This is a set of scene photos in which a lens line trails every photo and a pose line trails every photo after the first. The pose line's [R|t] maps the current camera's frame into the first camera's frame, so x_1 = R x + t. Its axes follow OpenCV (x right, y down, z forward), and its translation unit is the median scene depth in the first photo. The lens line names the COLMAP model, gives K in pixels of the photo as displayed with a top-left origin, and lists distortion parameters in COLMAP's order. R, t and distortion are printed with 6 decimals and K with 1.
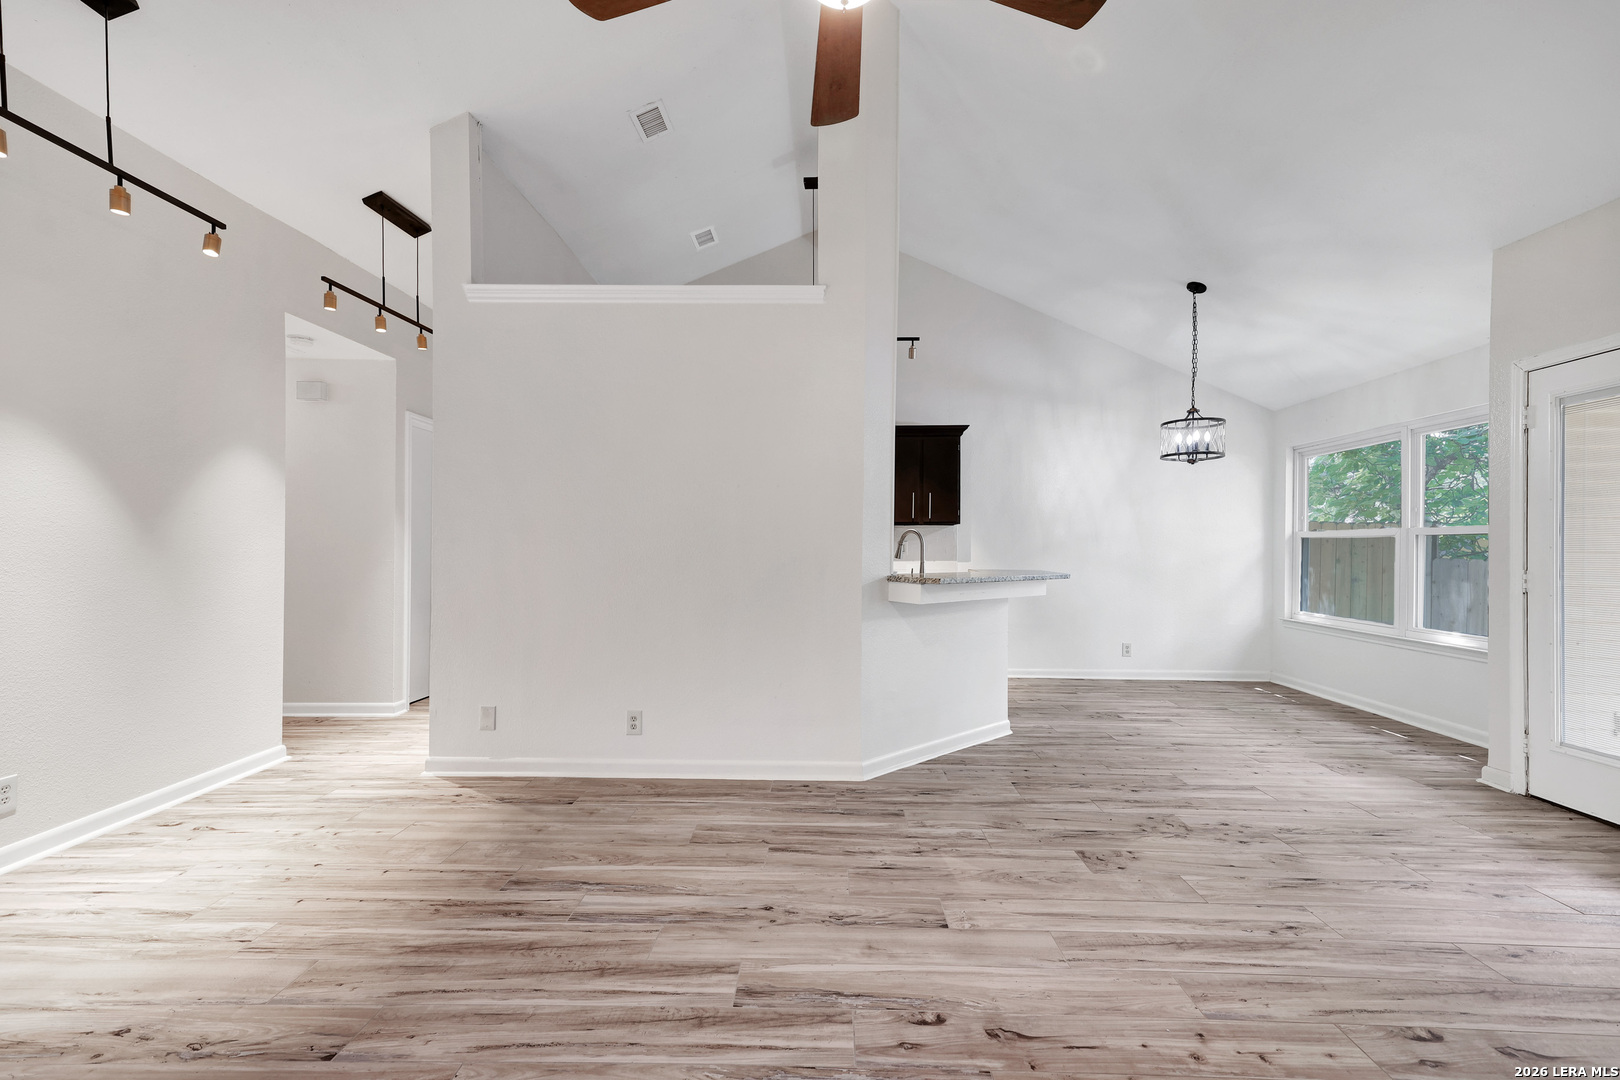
lens RADIAL K [[732.2, 0, 814.0], [0, 732.2, 554.1], [0, 0, 1]] dist [0.016617, 0.000099]
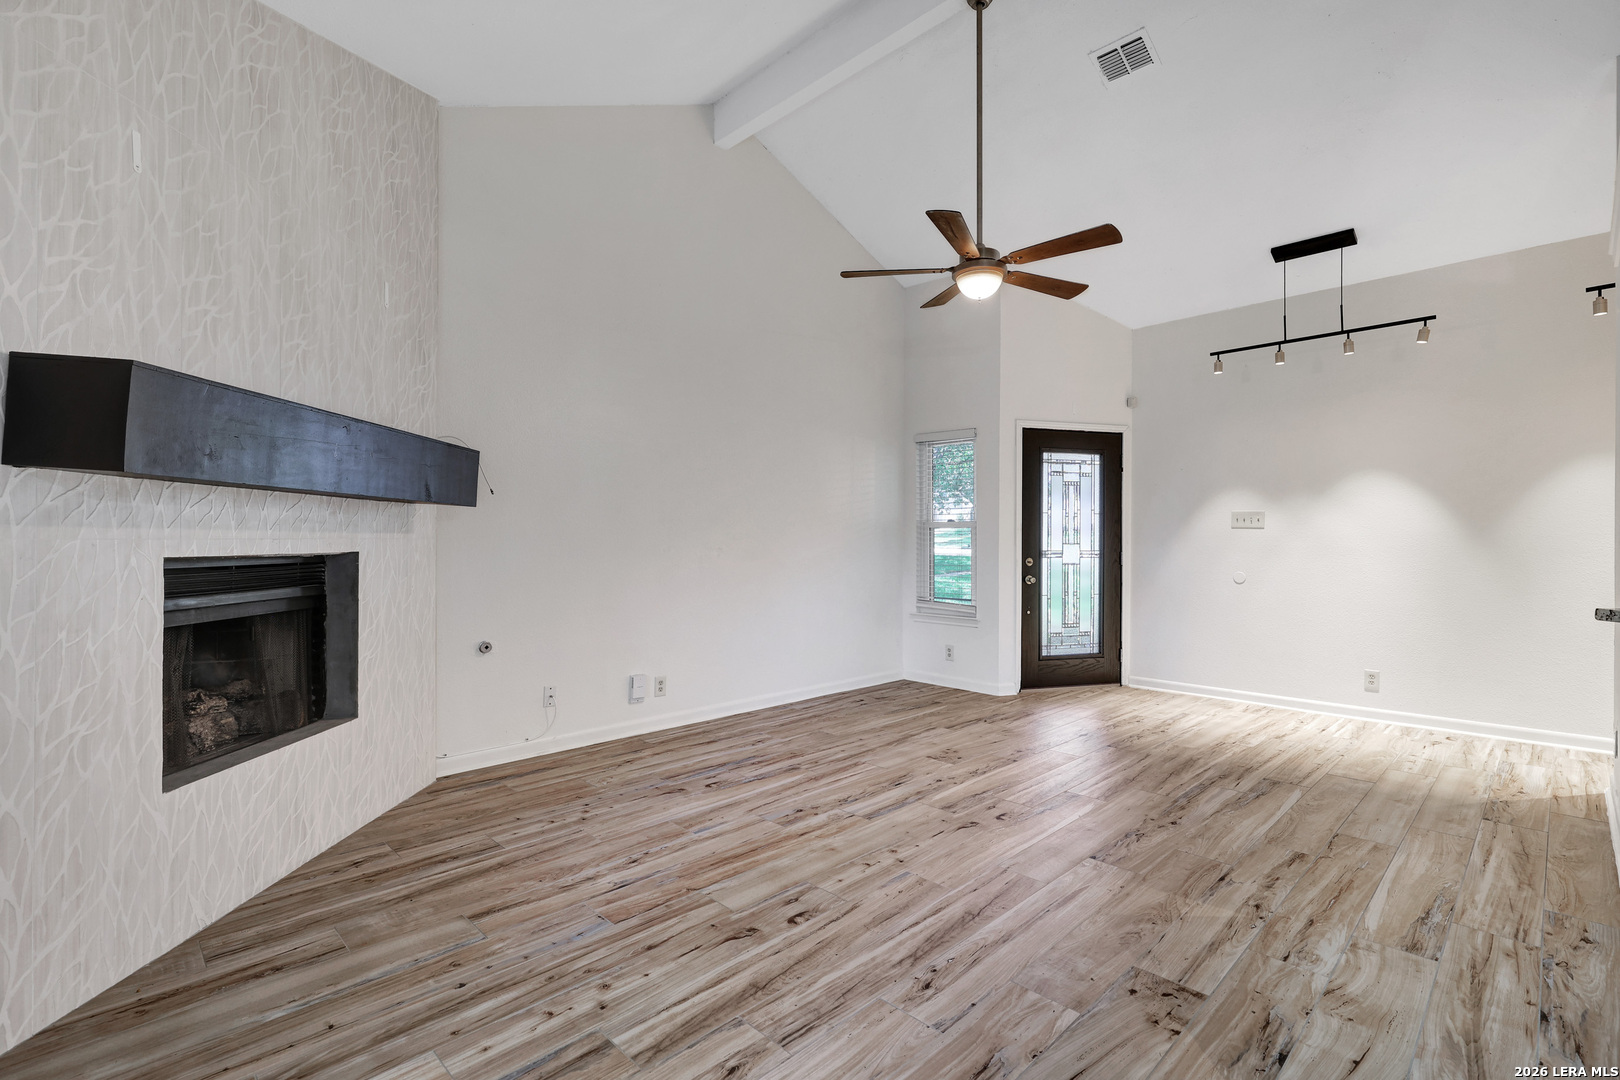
lens RADIAL K [[732.2, 0, 842.2], [0, 732.2, 551.0], [0, 0, 1]] dist [0.016617, 0.000099]
pose [[-0.673496, 0.005098, -0.739173, 1.125214], [-0.014507, 0.999692, 0.020113, -0.011691], [0.739048, 0.024269, -0.673215, 1.252673]]
